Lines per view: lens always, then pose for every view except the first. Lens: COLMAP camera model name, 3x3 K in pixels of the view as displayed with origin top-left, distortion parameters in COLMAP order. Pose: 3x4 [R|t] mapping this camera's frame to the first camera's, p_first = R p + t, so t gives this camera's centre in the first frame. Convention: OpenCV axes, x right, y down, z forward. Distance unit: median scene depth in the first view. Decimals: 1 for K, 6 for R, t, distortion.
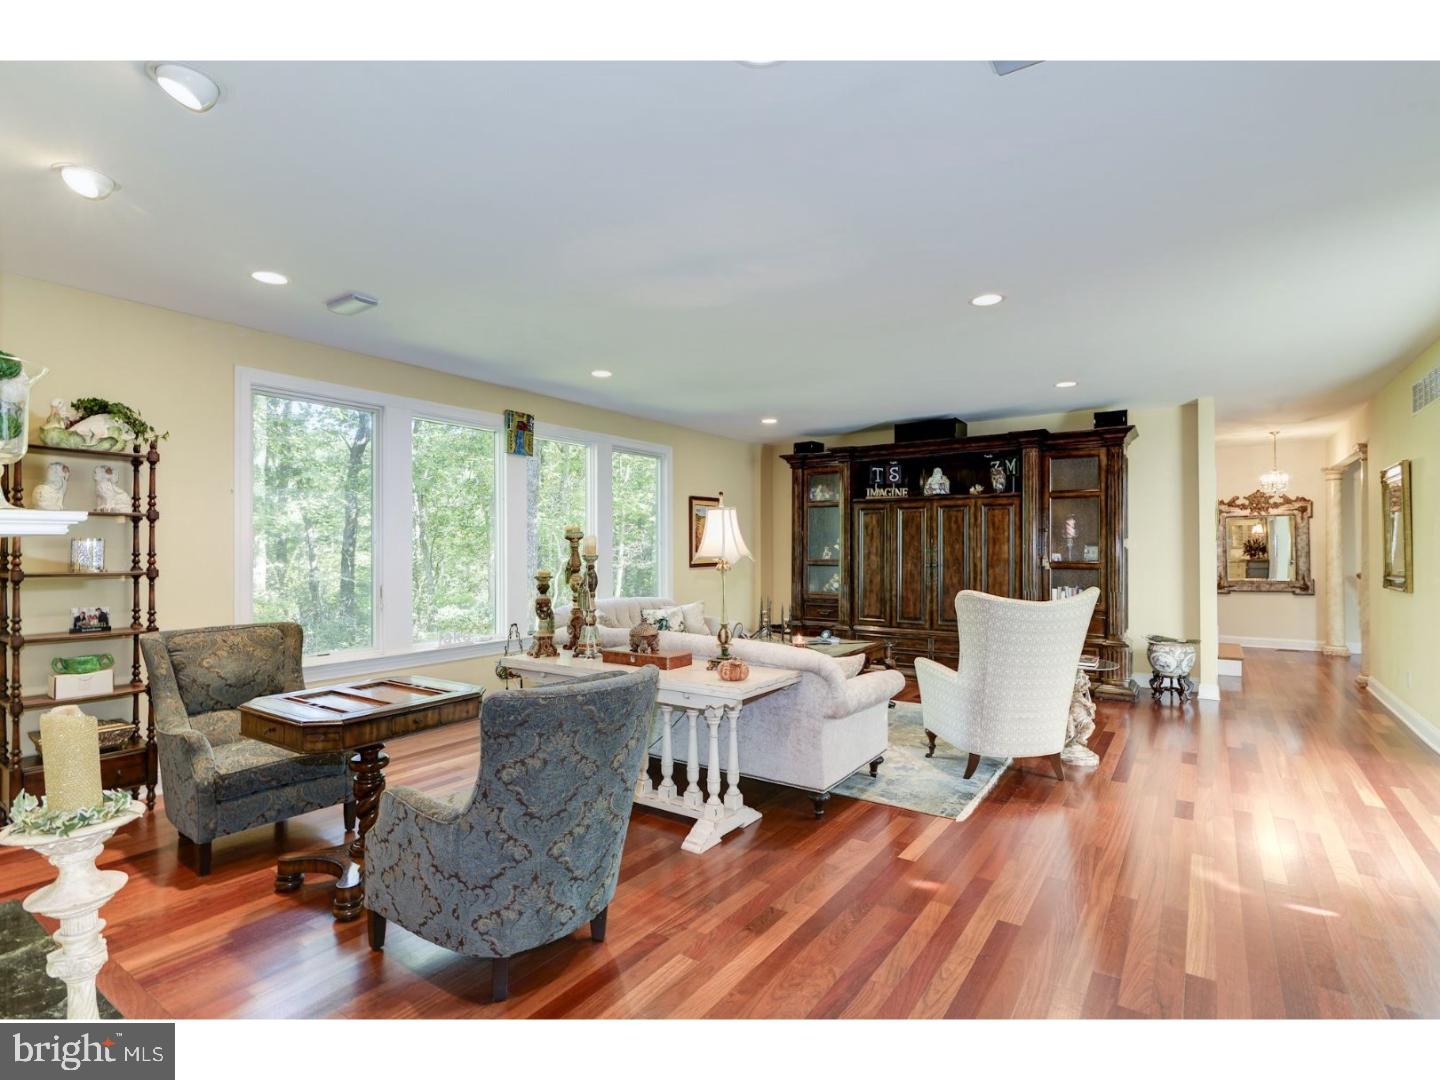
lens RADIAL K [[738.0, 0, 716.0], [0, 738.0, 539.2], [0, 0, 1]] dist [0.001758, 0.000068]
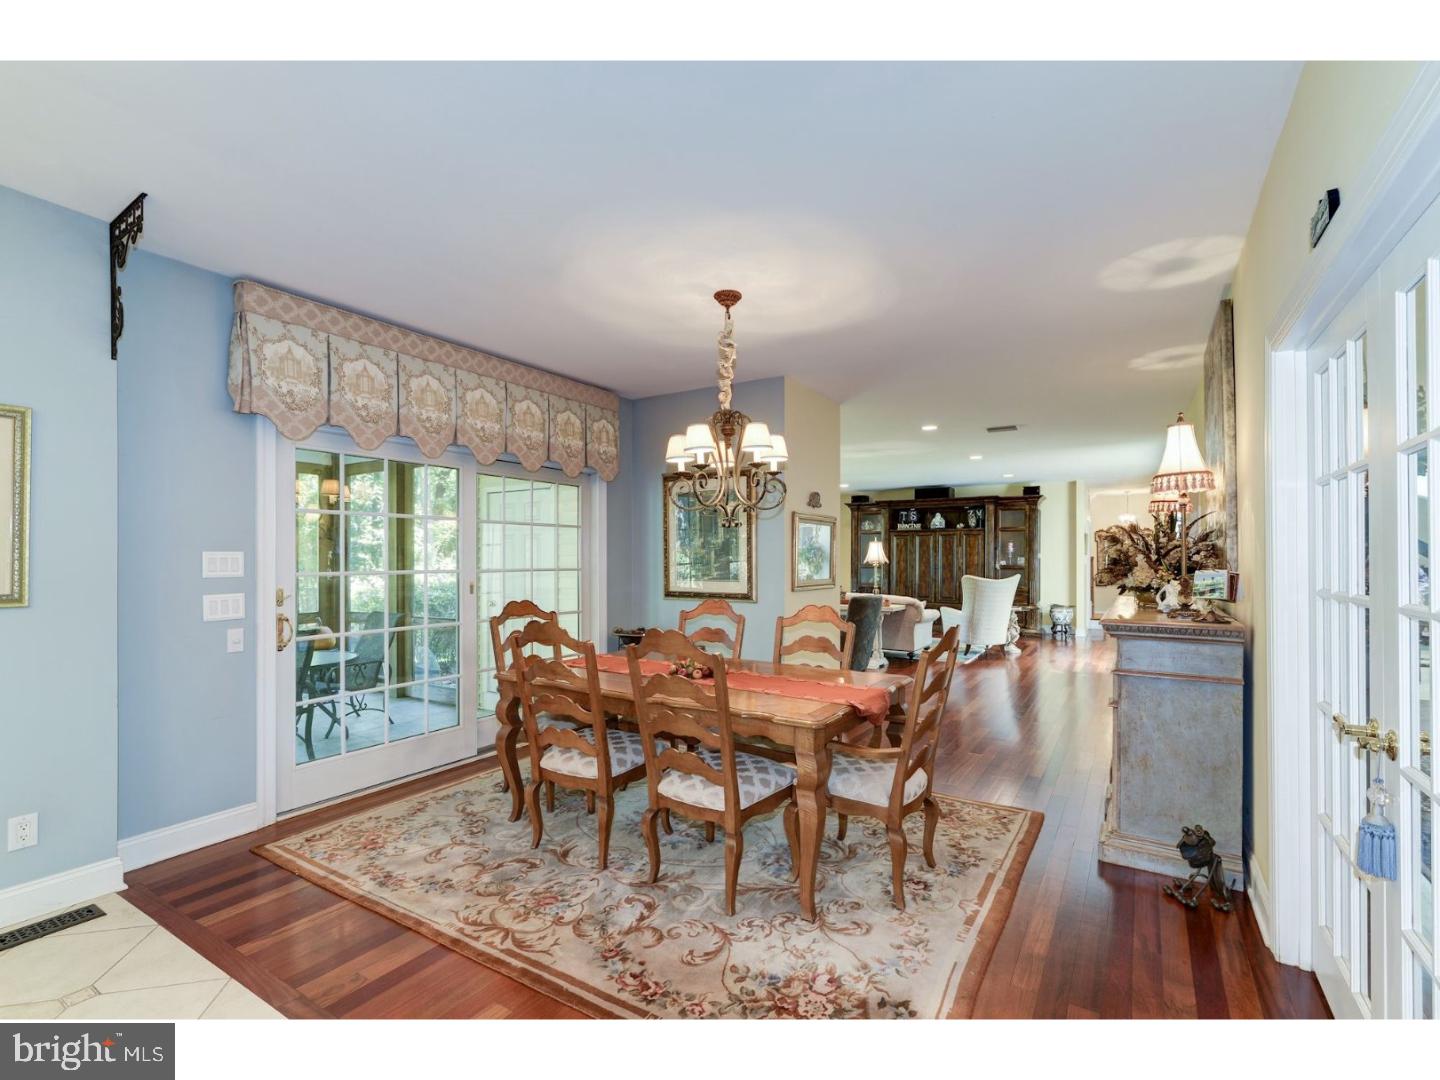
lens RADIAL K [[676.7, 0, 725.6], [0, 676.7, 547.6], [0, 0, 1]] dist [-0.000250, -0.000067]
pose [[0.999139, 0.002197, 0.041430, -0.313444], [-0.002162, 0.999997, -0.000897, -0.011093], [-0.041432, 0.000807, 0.999141, -0.686221]]
